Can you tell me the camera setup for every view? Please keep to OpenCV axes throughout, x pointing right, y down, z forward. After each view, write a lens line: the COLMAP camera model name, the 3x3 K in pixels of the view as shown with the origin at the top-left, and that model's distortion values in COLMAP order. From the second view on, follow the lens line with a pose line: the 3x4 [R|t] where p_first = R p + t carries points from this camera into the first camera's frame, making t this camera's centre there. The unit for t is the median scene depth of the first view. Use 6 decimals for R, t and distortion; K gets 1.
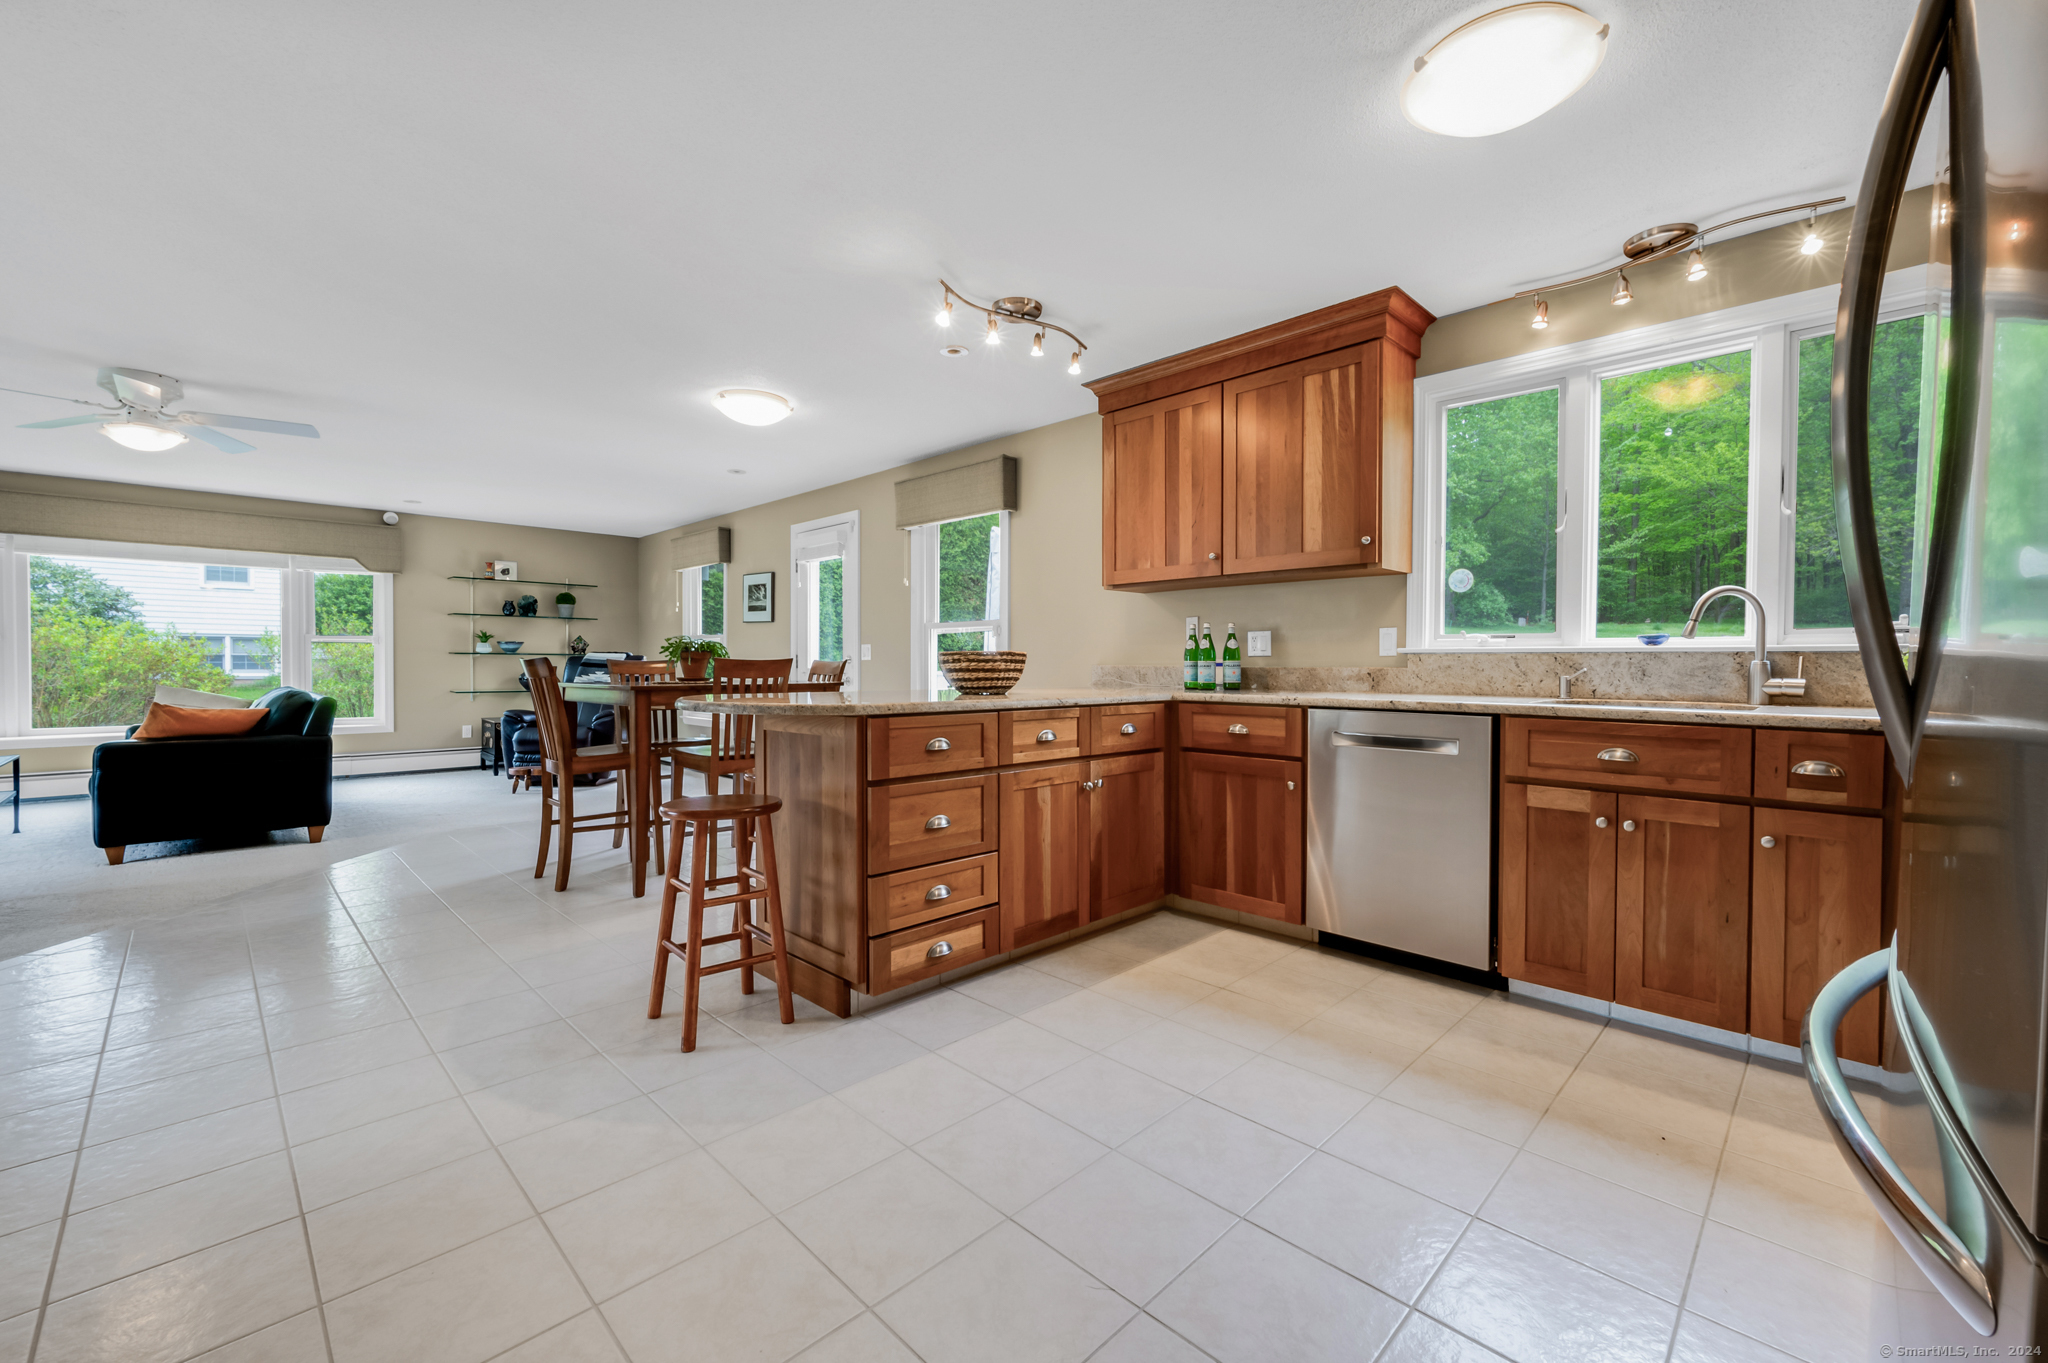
lens RADIAL K [[841.5, 0, 1023.6], [0, 841.5, 672.6], [0, 0, 1]] dist [0.001556, 0.000156]
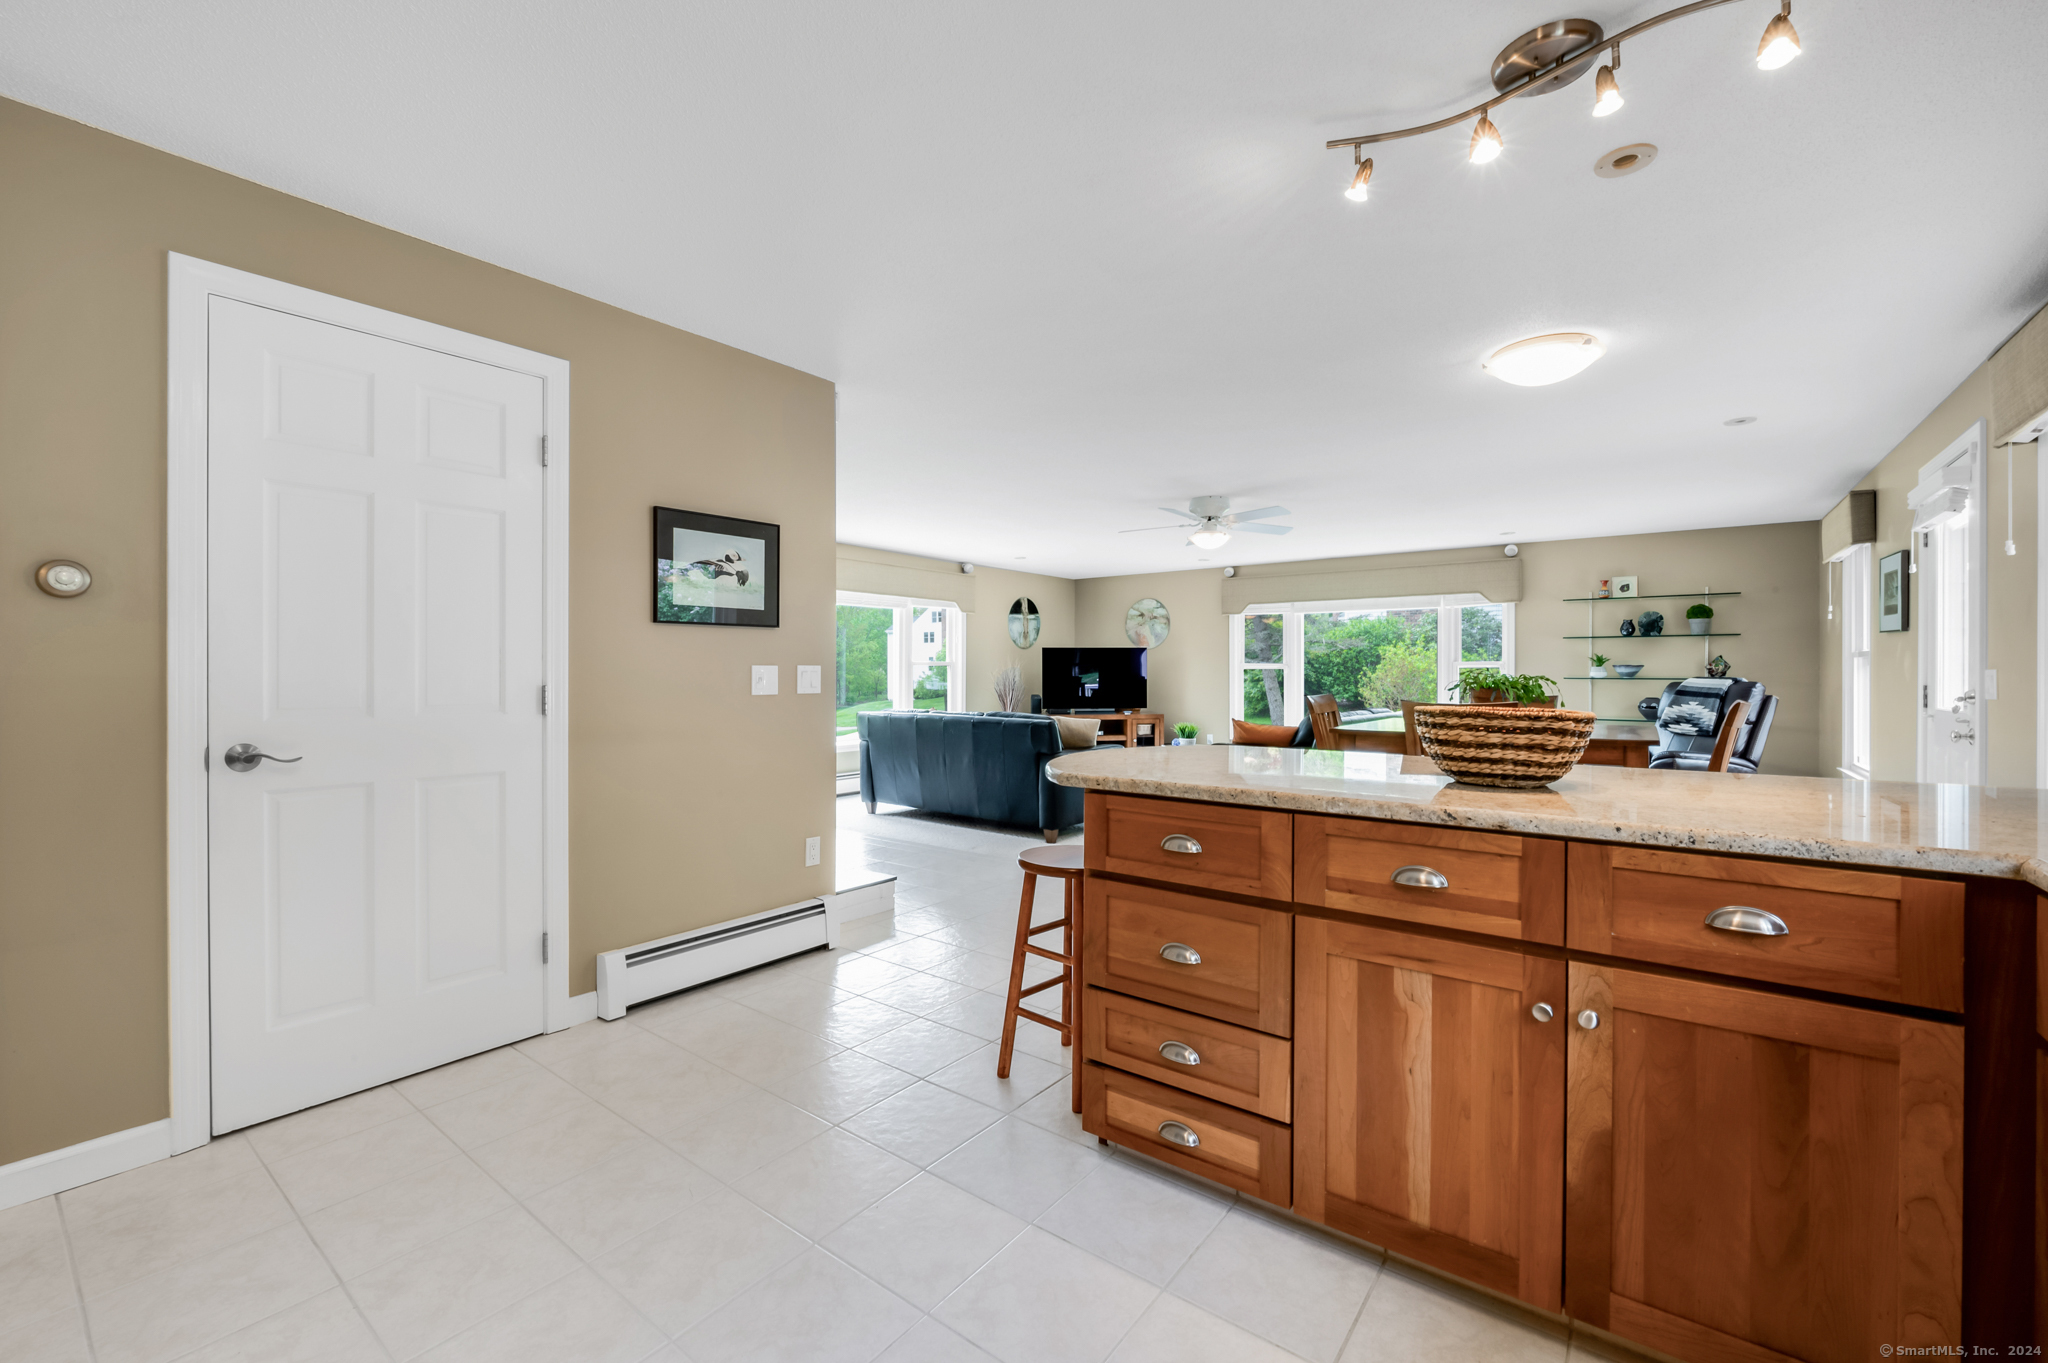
lens RADIAL K [[832.3, 0, 1026.1], [0, 832.3, 675.7], [0, 0, 1]] dist [-0.012196, 0.000020]
pose [[0.136723, -0.001250, -0.990609, 0.474144], [-0.010004, 0.999946, -0.002643, -0.043936], [0.990559, 0.010271, 0.136703, 0.637348]]
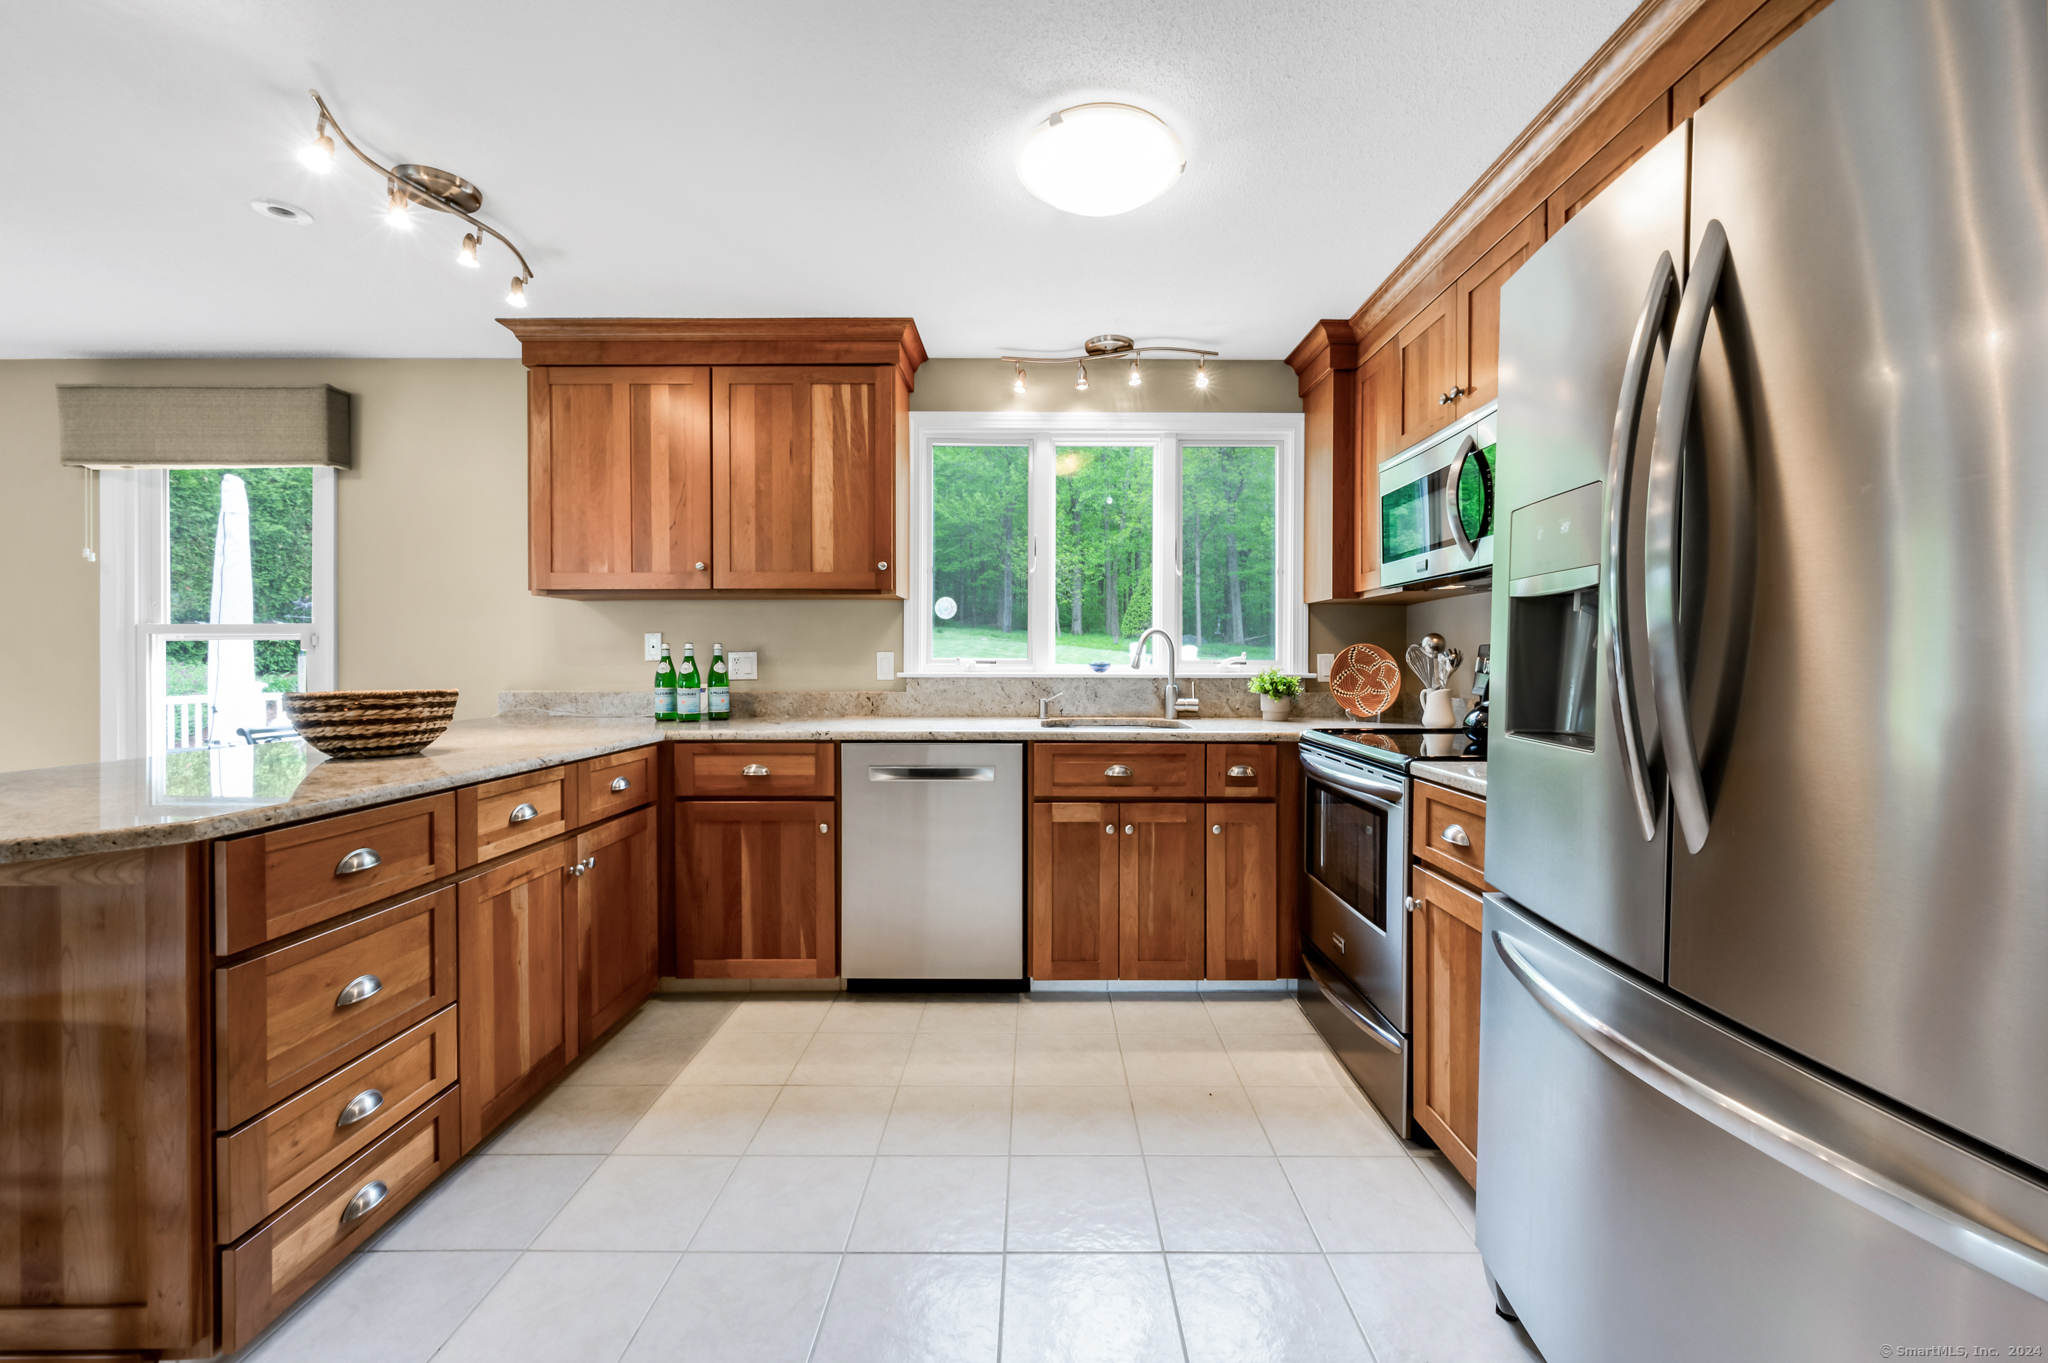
lens RADIAL K [[820.9, 0, 1043.5], [0, 820.9, 658.6], [0, 0, 1]] dist [0.001270, 0.000149]
pose [[0.702856, -0.005326, 0.711313, -0.144135], [0.012075, 0.999917, -0.004445, -0.042281], [-0.711230, 0.011713, 0.702862, 0.191990]]
